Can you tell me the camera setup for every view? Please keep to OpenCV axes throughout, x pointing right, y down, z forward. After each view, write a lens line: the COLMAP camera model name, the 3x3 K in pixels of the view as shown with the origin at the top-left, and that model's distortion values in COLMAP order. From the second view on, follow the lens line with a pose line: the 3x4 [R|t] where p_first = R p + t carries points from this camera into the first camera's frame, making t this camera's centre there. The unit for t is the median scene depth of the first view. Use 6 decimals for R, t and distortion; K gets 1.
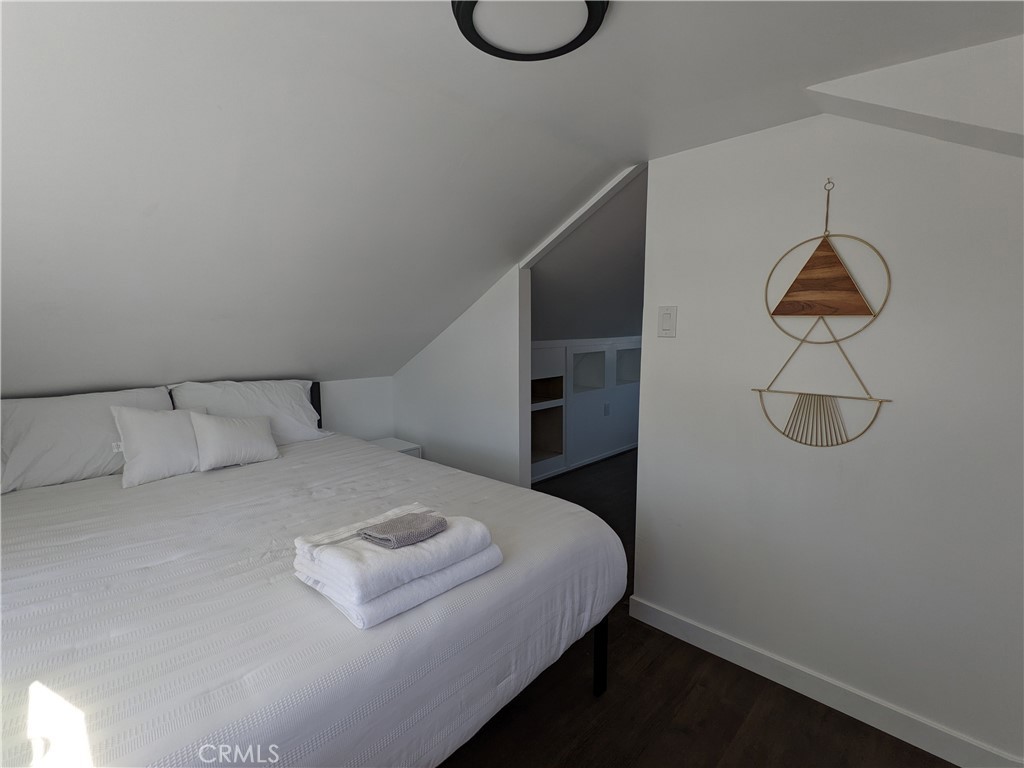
lens RADIAL K [[484.6, 0, 513.5], [0, 484.6, 387.7], [0, 0, 1]] dist [0.000228, 0.000007]
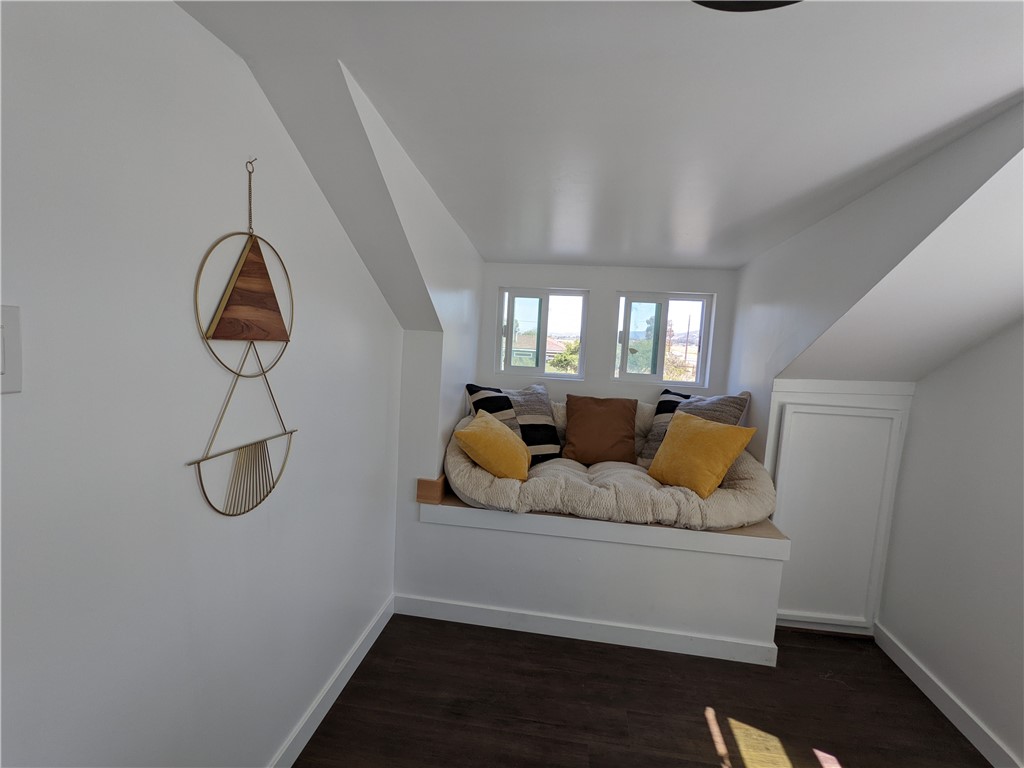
lens RADIAL K [[484.6, 0, 513.5], [0, 484.6, 387.7], [0, 0, 1]] dist [0.000228, 0.000007]
pose [[-0.607442, -0.113895, 0.786157, -0.210394], [0.045473, 0.983059, 0.177557, -0.190125], [-0.793062, 0.143605, -0.591972, 1.126353]]
